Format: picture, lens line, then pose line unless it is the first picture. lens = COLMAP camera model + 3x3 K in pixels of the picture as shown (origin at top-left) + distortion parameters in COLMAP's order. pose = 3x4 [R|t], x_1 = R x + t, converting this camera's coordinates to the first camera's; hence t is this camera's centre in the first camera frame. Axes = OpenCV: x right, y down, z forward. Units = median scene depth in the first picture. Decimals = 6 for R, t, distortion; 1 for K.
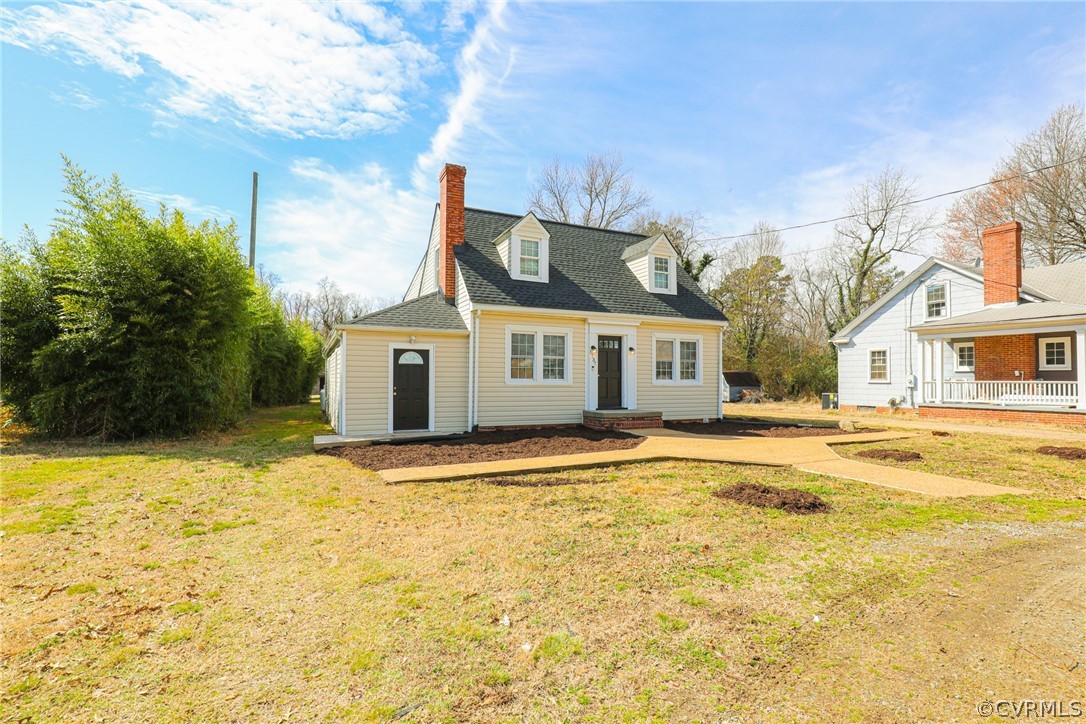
lens RADIAL K [[489.6, 0, 531.5], [0, 489.6, 328.0], [0, 0, 1]] dist [-0.044598, 0.009874]
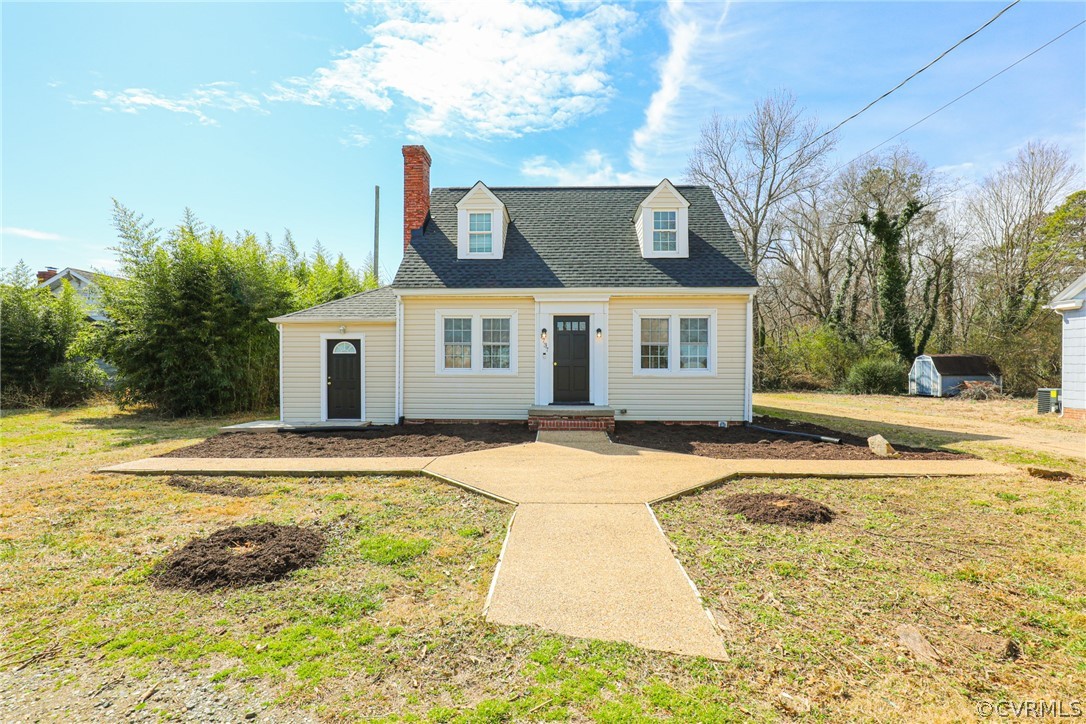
lens RADIAL K [[498.8, 0, 541.3], [0, 498.8, 366.3], [0, 0, 1]] dist [-0.029306, 0.000860]
pose [[0.897807, -0.003516, -0.440375, 0.462453], [0.049689, 0.994391, 0.093364, 0.019112], [0.437577, -0.105705, 0.892946, 0.212712]]
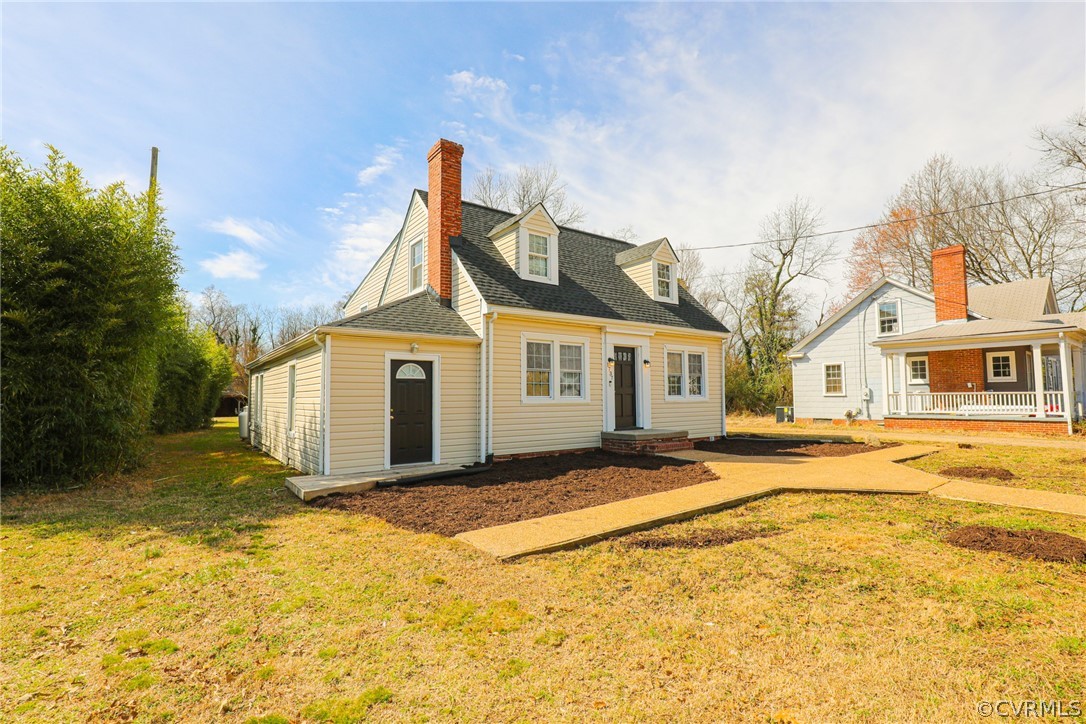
lens RADIAL K [[482.3, 0, 533.1], [0, 482.3, 334.4], [0, 0, 1]] dist [-0.032542, 0.000296]
pose [[0.980979, 0.012384, 0.193720, -0.166521], [-0.008042, 0.999699, -0.023186, 0.014715], [-0.193949, 0.021187, 0.980783, 0.161842]]
